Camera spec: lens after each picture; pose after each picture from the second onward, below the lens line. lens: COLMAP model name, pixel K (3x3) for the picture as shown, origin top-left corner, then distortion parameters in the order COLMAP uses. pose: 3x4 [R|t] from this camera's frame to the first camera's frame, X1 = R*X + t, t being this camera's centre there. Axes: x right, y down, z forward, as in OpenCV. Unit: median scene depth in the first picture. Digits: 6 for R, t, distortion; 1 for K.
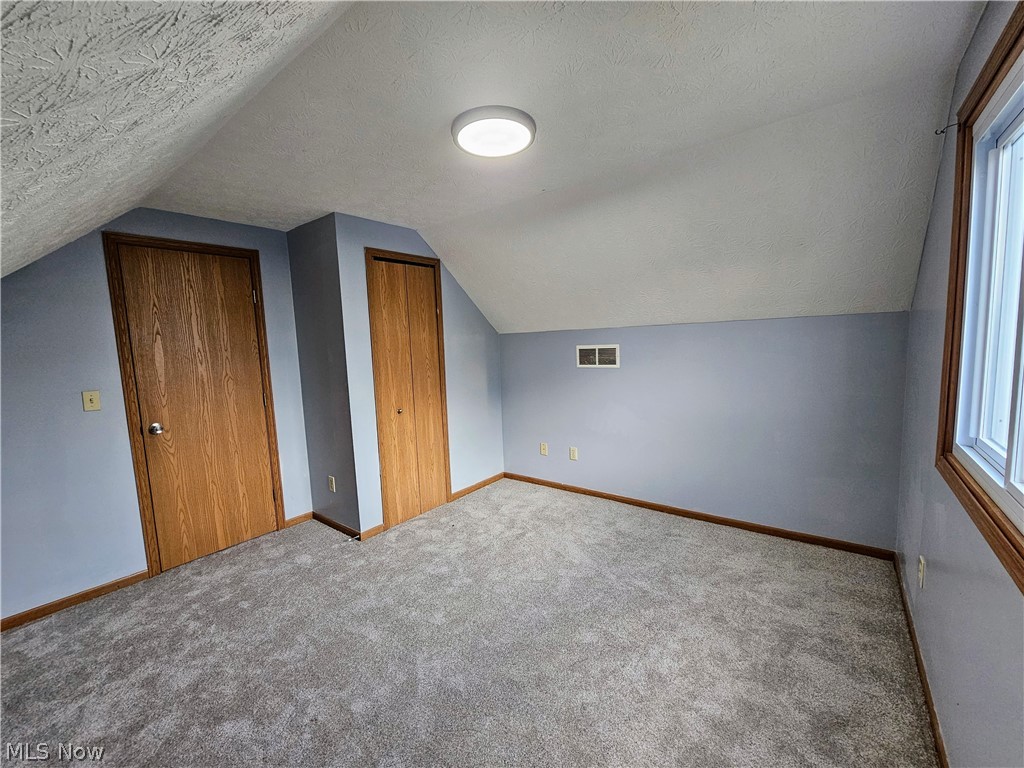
lens RADIAL K [[421.0, 0, 511.8], [0, 421.0, 382.7], [0, 0, 1]] dist [0.002362, 0.000260]
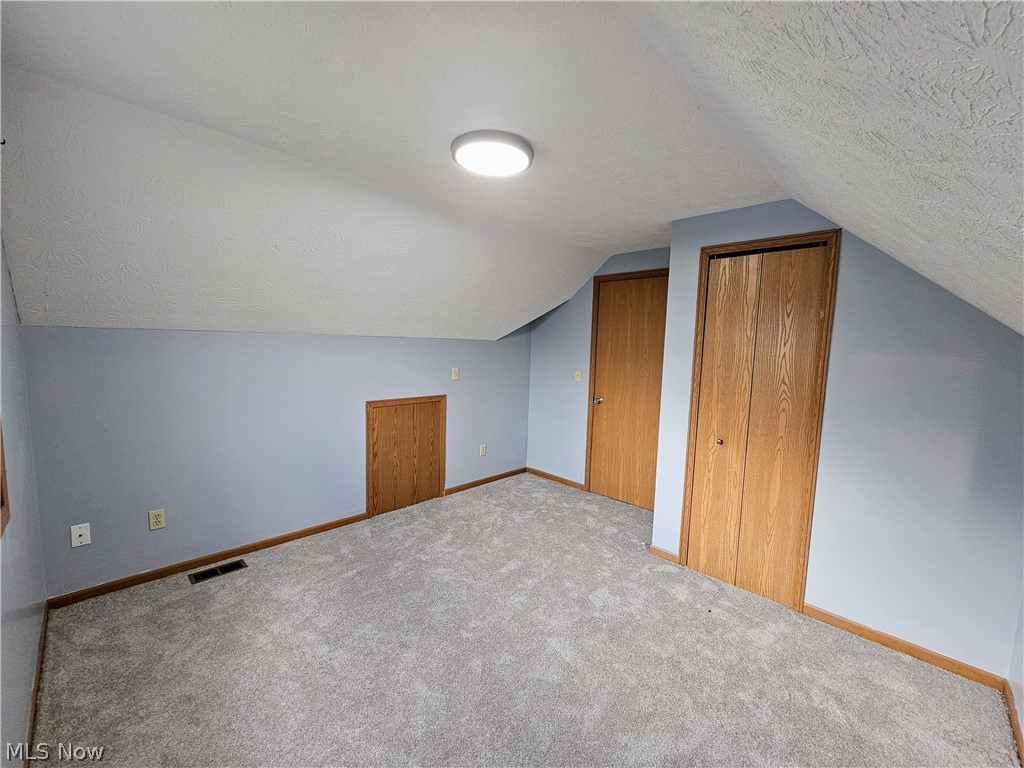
lens RADIAL K [[421.0, 0, 513.6], [0, 421.0, 384.7], [0, 0, 1]] dist [0.002362, 0.000260]
pose [[-0.117474, 0.132099, -0.984251, 0.572198], [-0.128157, 0.980809, 0.146933, -0.109438], [0.984772, 0.143399, -0.098290, 0.687220]]
